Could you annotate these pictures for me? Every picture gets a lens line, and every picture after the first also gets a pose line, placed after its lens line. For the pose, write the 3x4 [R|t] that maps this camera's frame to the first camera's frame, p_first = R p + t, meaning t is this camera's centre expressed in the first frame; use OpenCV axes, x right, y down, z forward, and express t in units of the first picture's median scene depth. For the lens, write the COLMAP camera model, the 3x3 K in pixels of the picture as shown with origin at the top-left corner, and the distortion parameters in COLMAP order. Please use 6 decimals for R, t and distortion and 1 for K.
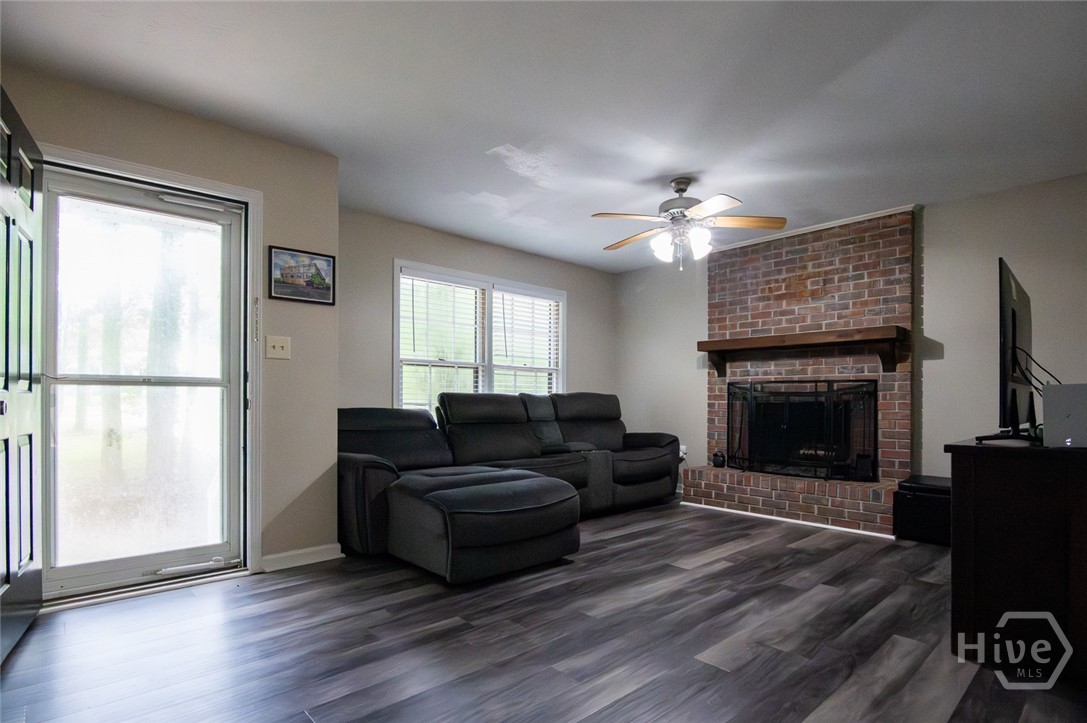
lens RADIAL K [[547.6, 0, 555.5], [0, 547.6, 395.3], [0, 0, 1]] dist [-0.018835, -0.000459]
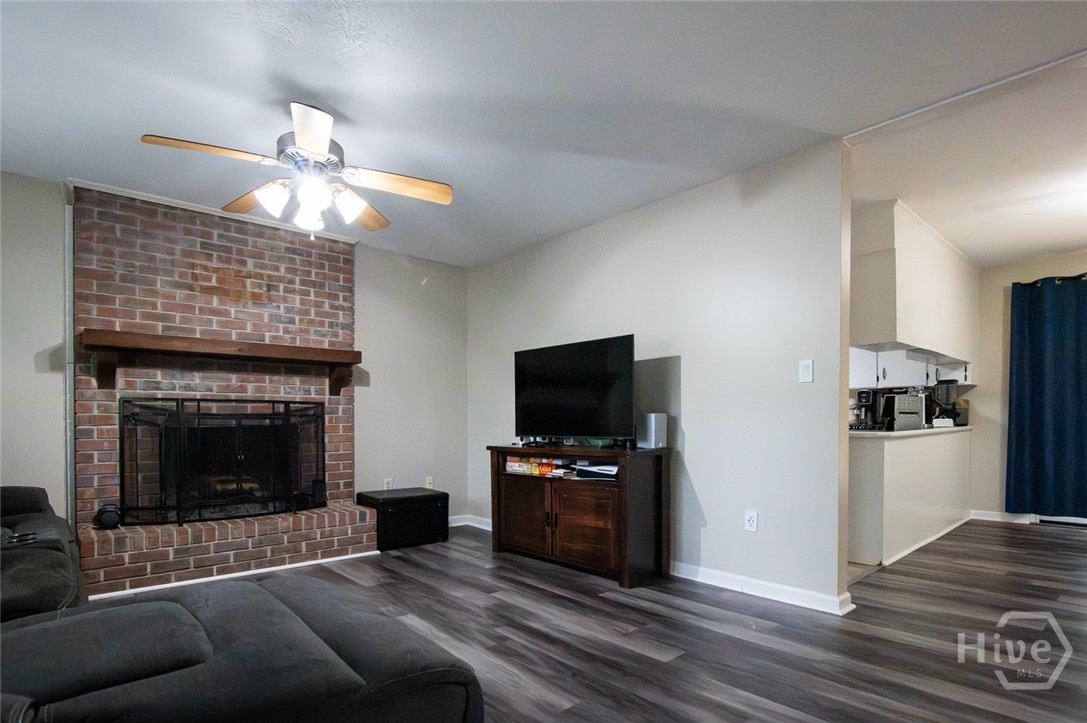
lens RADIAL K [[547.6, 0, 551.3], [0, 547.6, 425.1], [0, 0, 1]] dist [-0.018835, -0.000459]
pose [[0.026769, -0.009591, 0.999596, -0.375414], [-0.004642, 0.999942, 0.009719, 0.000788], [-0.999631, -0.004900, 0.026723, 0.541927]]
